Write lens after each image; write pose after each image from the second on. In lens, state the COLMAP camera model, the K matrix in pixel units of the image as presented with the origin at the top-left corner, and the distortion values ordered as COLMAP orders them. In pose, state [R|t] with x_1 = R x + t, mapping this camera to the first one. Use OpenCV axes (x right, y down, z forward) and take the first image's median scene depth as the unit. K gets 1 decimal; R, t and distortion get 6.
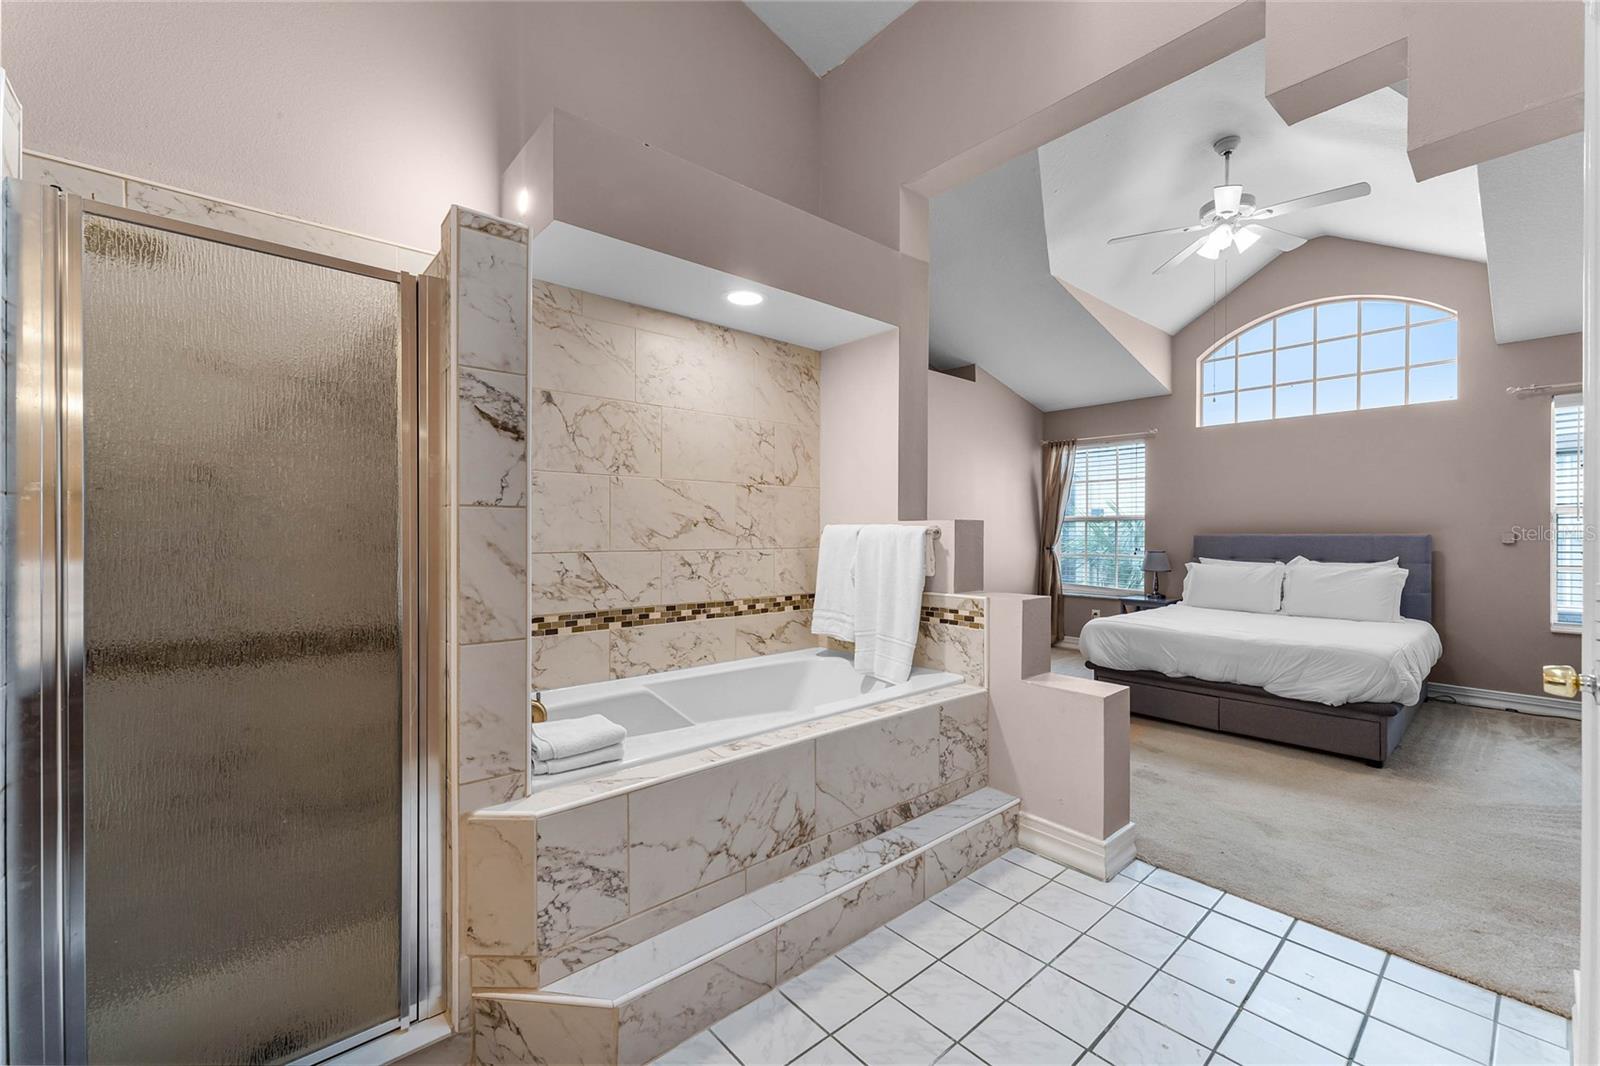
lens RADIAL K [[643.6, 0, 800.0], [0, 643.6, 533.0], [0, 0, 1]] dist [0.001519, 0.000000]
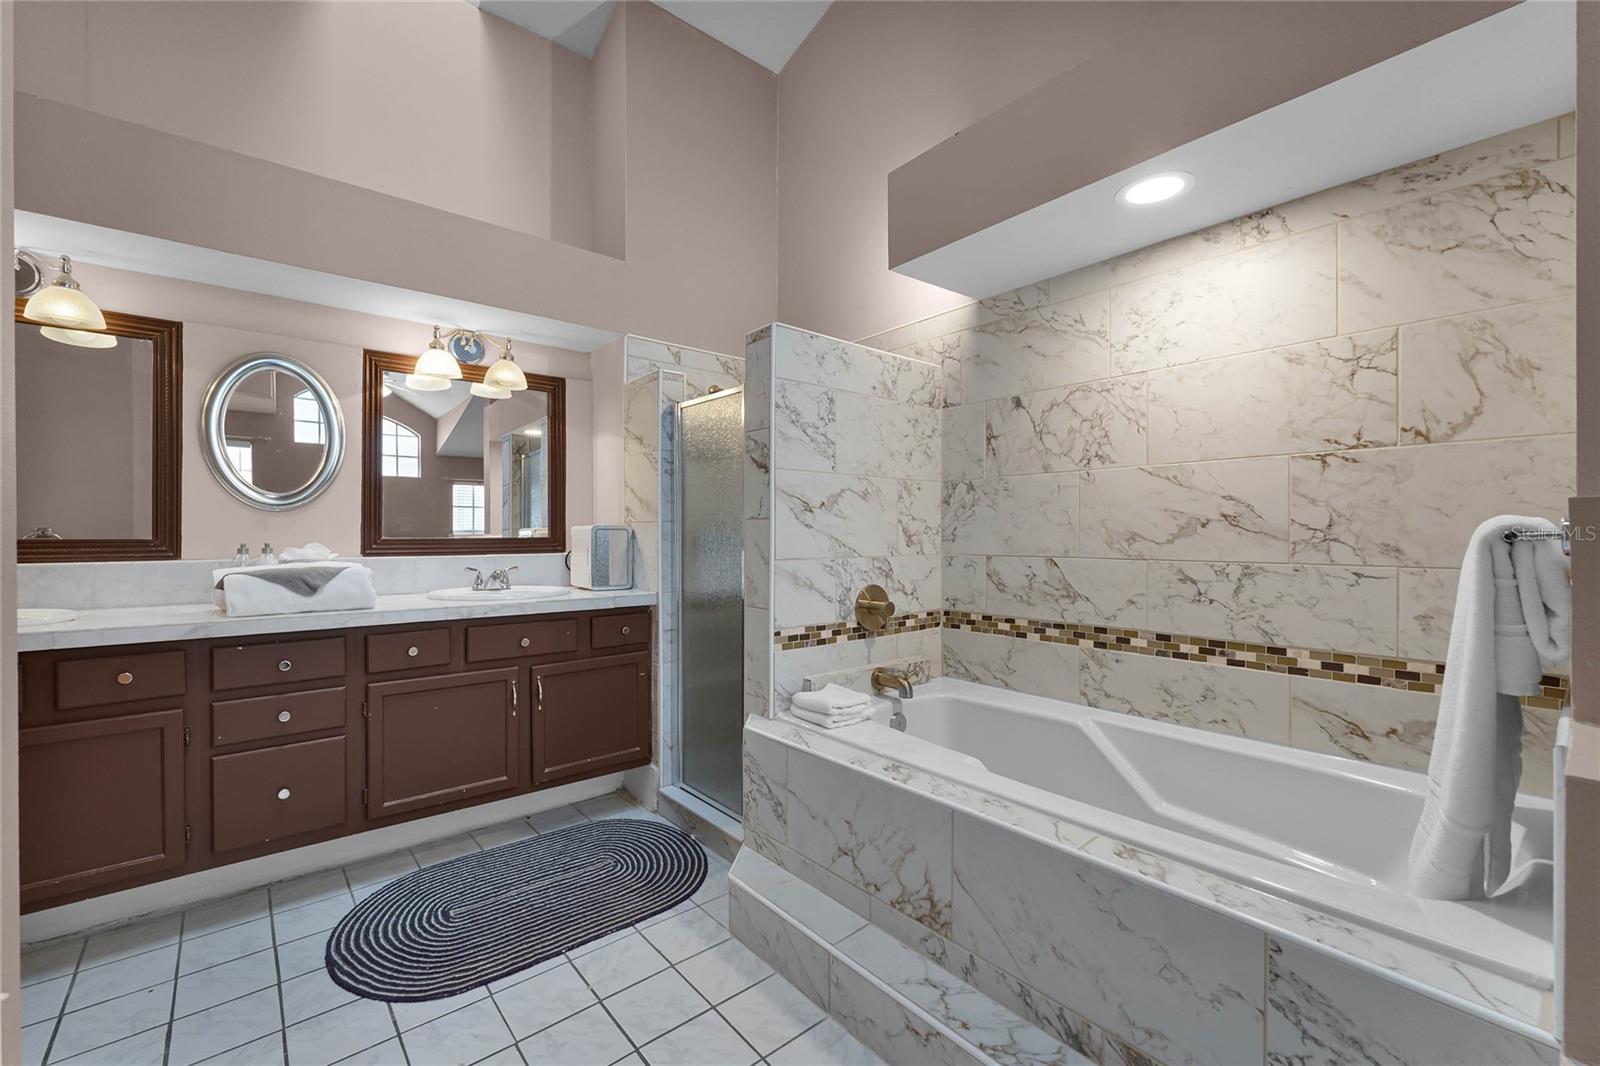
lens RADIAL K [[662.4, 0, 800.0], [0, 662.4, 533.0], [0, 0, 1]] dist [-0.002630, 0.000050]
pose [[-0.018046, -0.002990, -0.999833, 0.617232], [0.000120, 0.999996, -0.002993, -0.002082], [0.999837, -0.000174, -0.018046, 0.639176]]
